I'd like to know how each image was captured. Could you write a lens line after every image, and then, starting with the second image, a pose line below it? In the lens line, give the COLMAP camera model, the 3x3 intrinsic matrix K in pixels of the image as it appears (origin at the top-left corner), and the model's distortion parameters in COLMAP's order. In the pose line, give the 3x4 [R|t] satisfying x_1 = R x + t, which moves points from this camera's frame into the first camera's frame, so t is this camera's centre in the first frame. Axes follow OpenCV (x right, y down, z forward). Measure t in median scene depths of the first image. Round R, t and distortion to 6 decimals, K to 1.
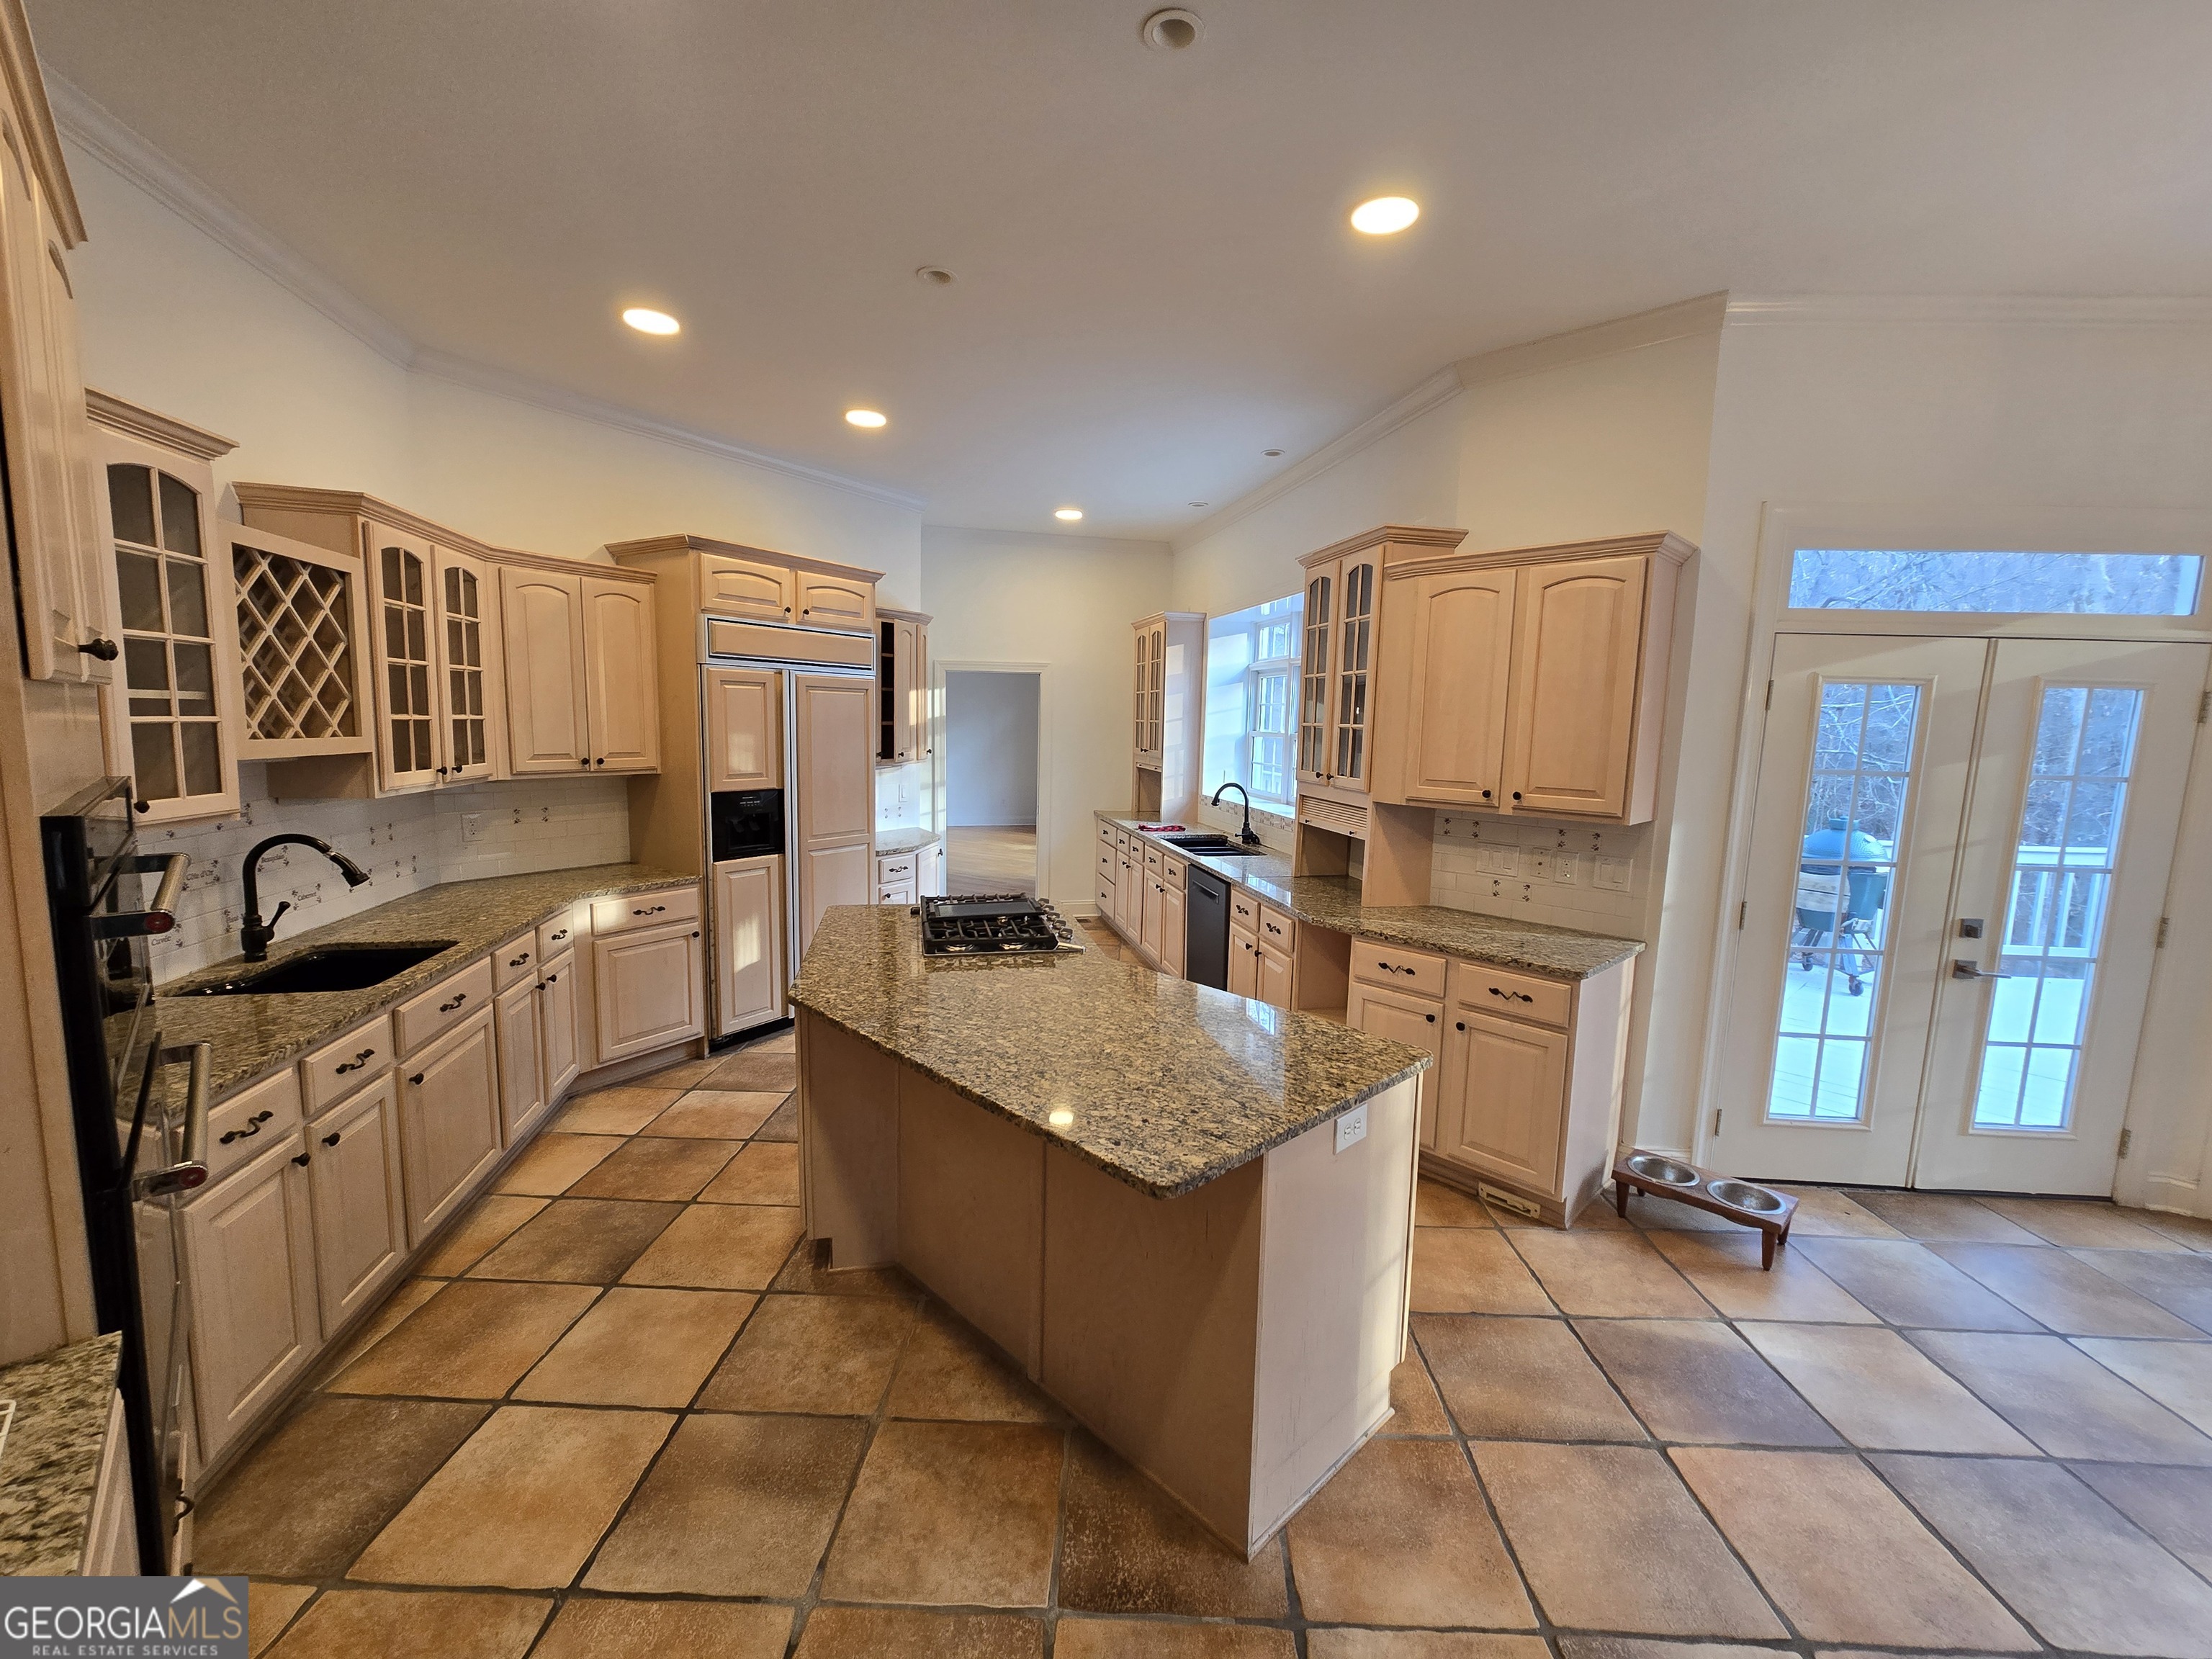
lens RADIAL K [[901.0, 0, 1118.2], [0, 901.0, 830.5], [0, 0, 1]] dist [0.002158, -0.000377]
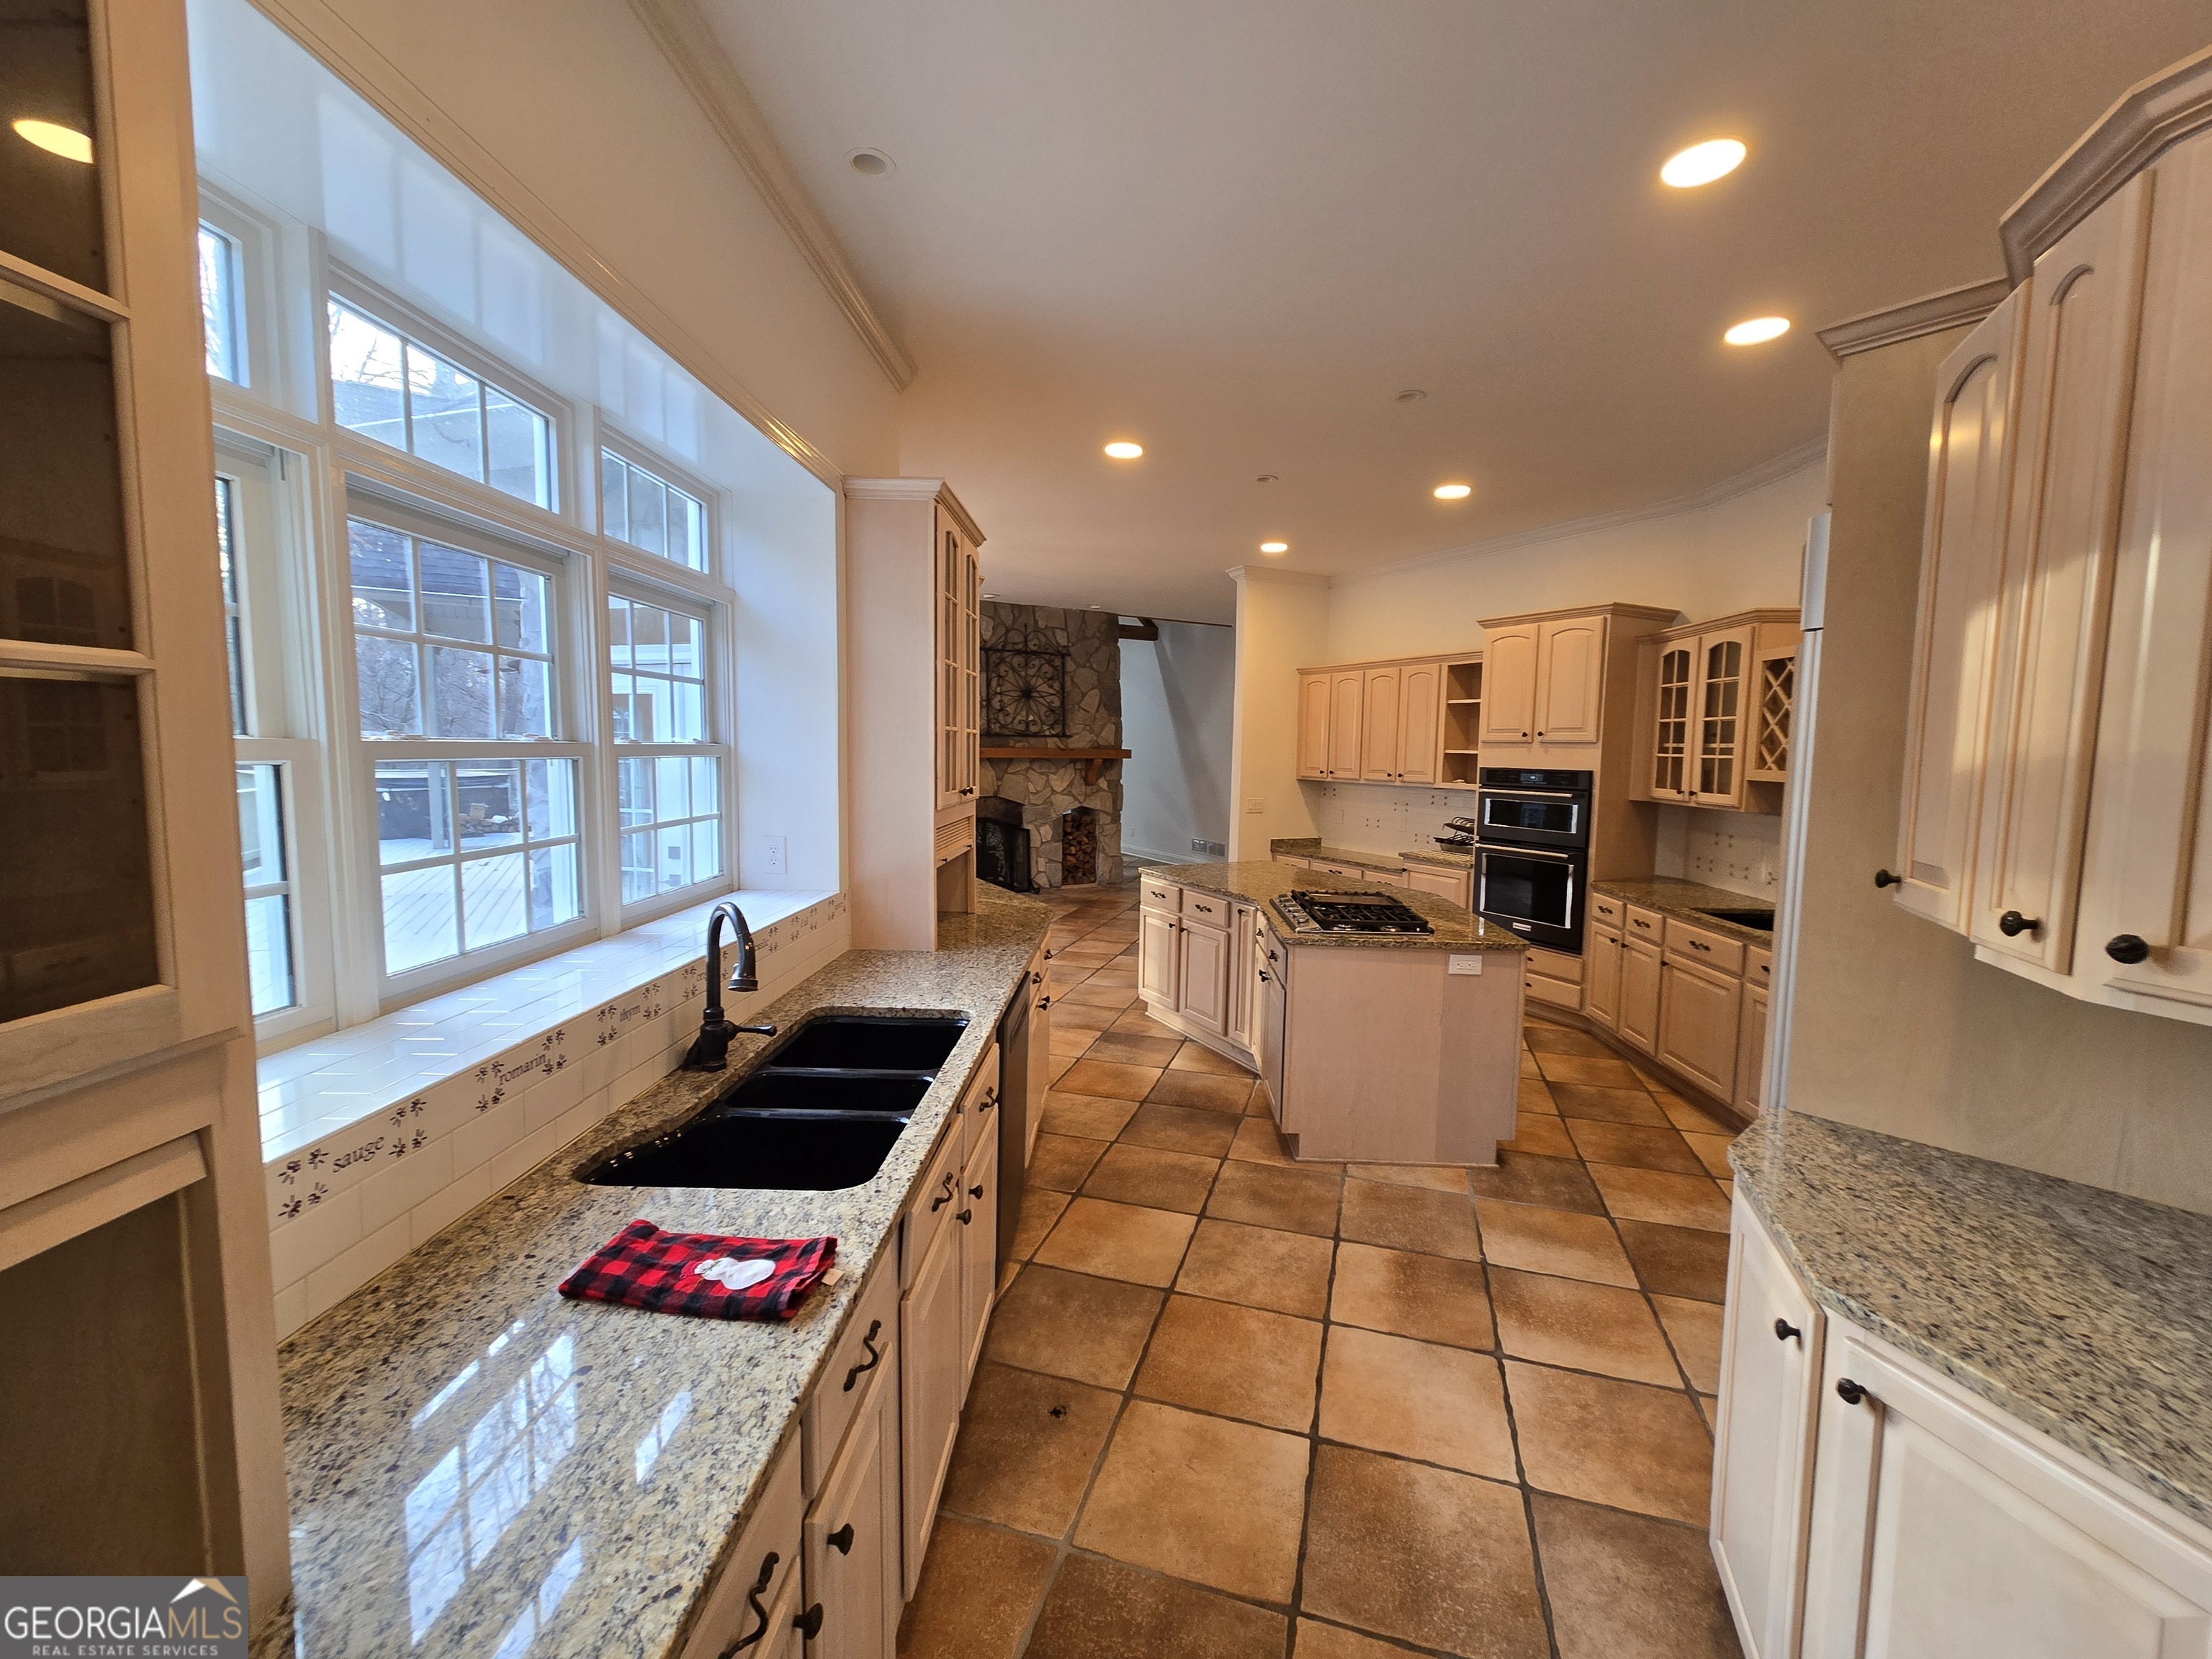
lens RADIAL K [[901.0, 0, 1118.2], [0, 901.0, 830.5], [0, 0, 1]] dist [0.002158, -0.000377]
pose [[-0.959243, -0.070296, 0.273699, -0.208106], [-0.010375, 0.976672, 0.214484, -0.289647], [-0.282391, 0.202902, -0.937596, 2.511327]]
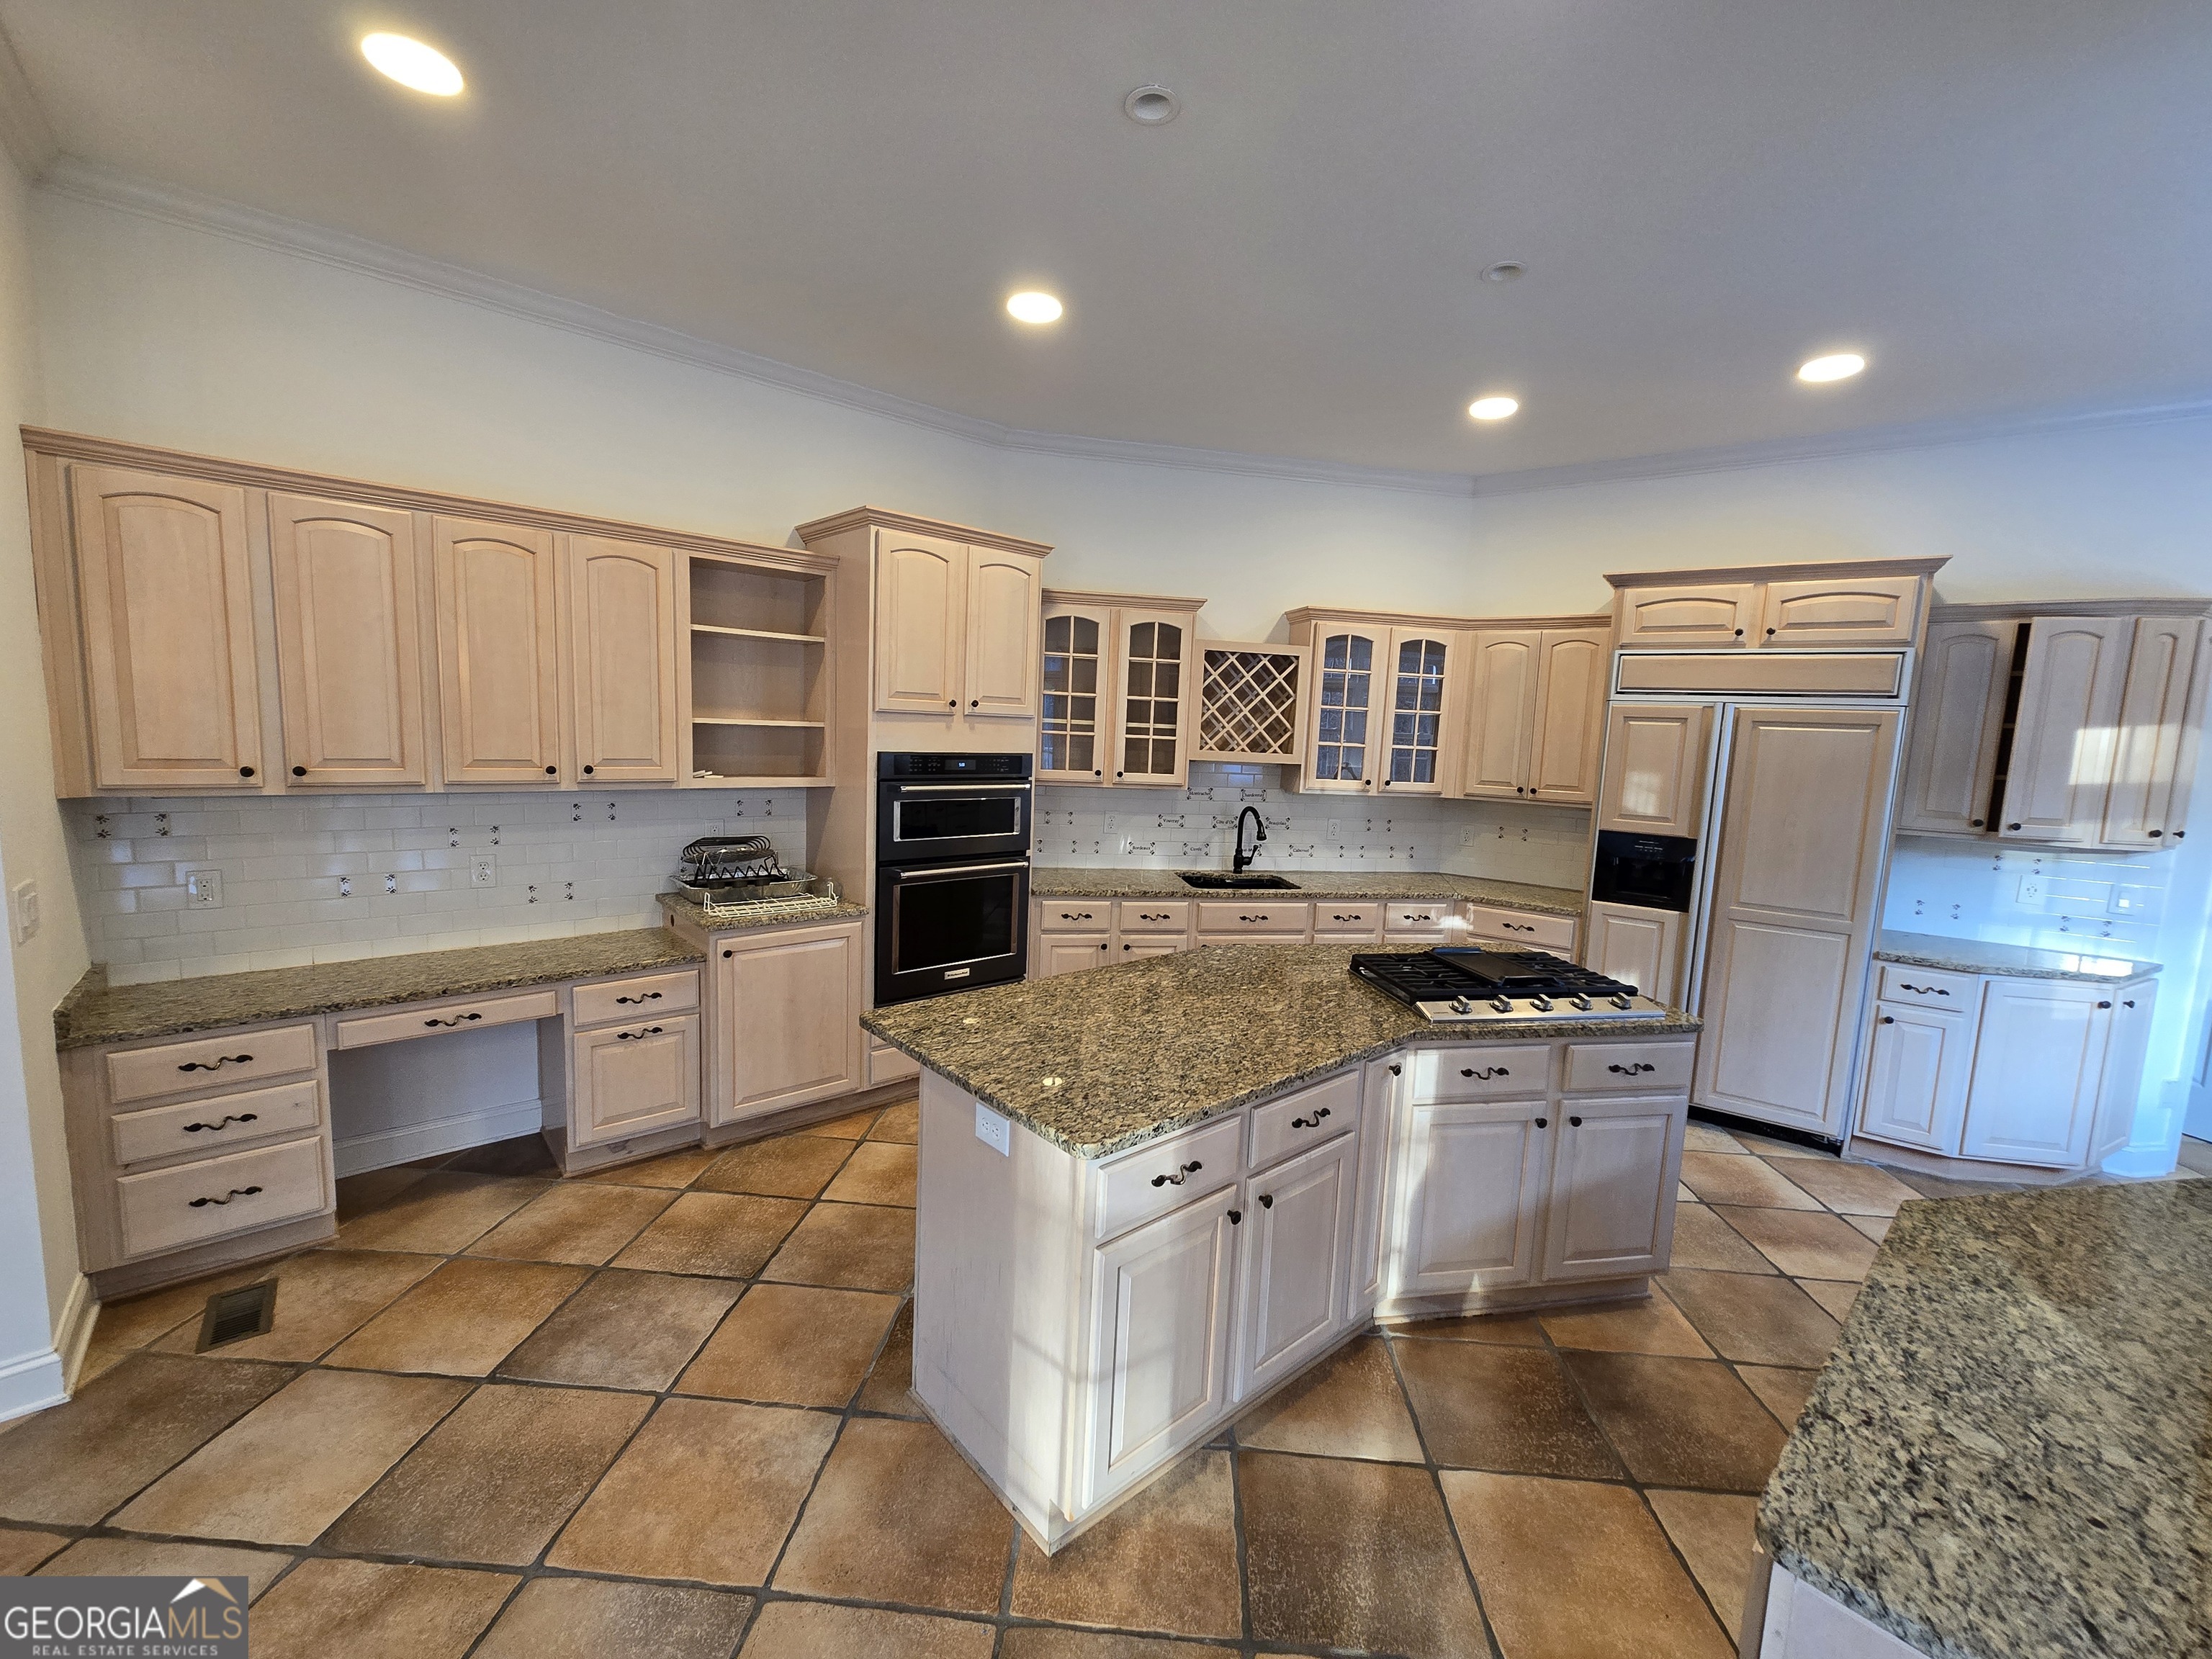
lens RADIAL K [[906.7, 0, 1121.3], [0, 906.7, 829.9], [0, 0, 1]] dist [-0.014400, -0.000022]
pose [[-0.046221, 0.087287, -0.995110, 0.820069], [-0.164459, 0.981917, 0.093769, -0.071439], [0.985300, 0.167989, -0.031030, 0.758750]]
